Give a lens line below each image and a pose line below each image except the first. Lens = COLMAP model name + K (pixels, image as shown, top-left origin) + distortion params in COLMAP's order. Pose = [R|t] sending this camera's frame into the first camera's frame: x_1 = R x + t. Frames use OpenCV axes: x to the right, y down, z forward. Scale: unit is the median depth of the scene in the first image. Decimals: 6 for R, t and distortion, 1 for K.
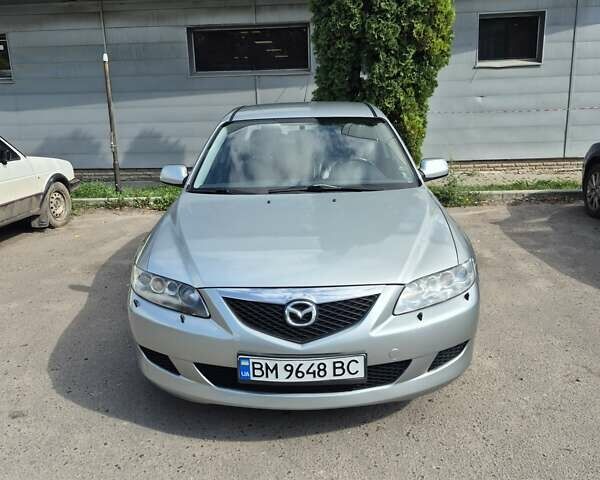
lens RADIAL K [[551.4, 0, 300.0], [0, 551.4, 240.0], [0, 0, 1]] dist [0.137034, -0.206002]
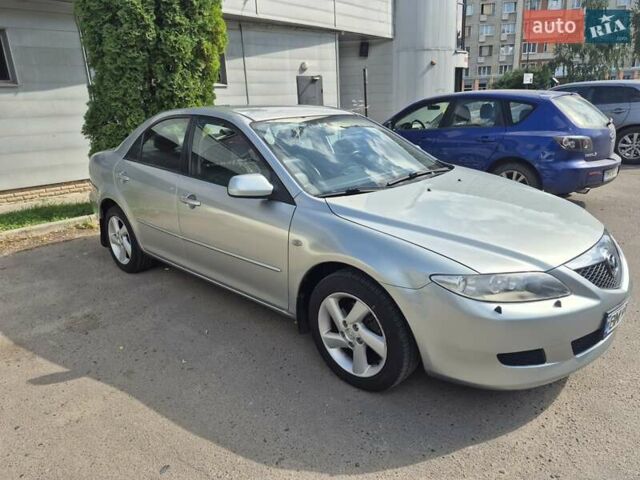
lens RADIAL K [[441.2, 0, 320.0], [0, 441.2, 240.0], [0, 0, 1]] dist [0.047411, -0.043320]
pose [[0.672831, -0.216856, 0.707299, -0.344825], [0.205621, 0.973219, 0.102786, -0.044969], [-0.710647, 0.076278, 0.699402, 0.250816]]
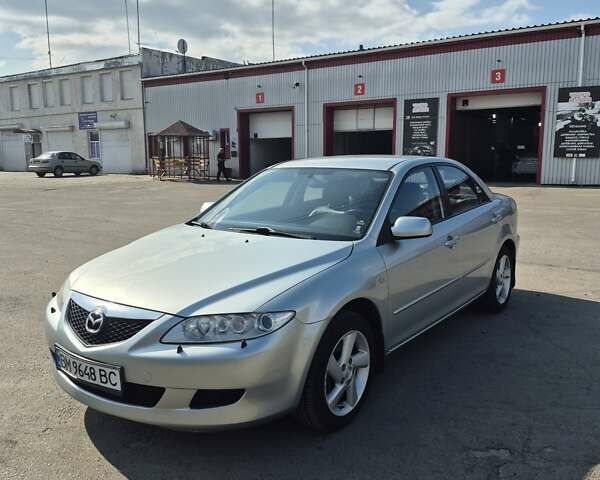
lens RADIAL K [[551.4, 0, 300.0], [0, 551.4, 240.0], [0, 0, 1]] dist [0.137034, -0.206002]
pose [[0.817287, 0.118946, -0.563820, 0.322953], [-0.168259, 0.985082, -0.036084, -0.021893], [0.551117, 0.124358, 0.825109, 0.077831]]
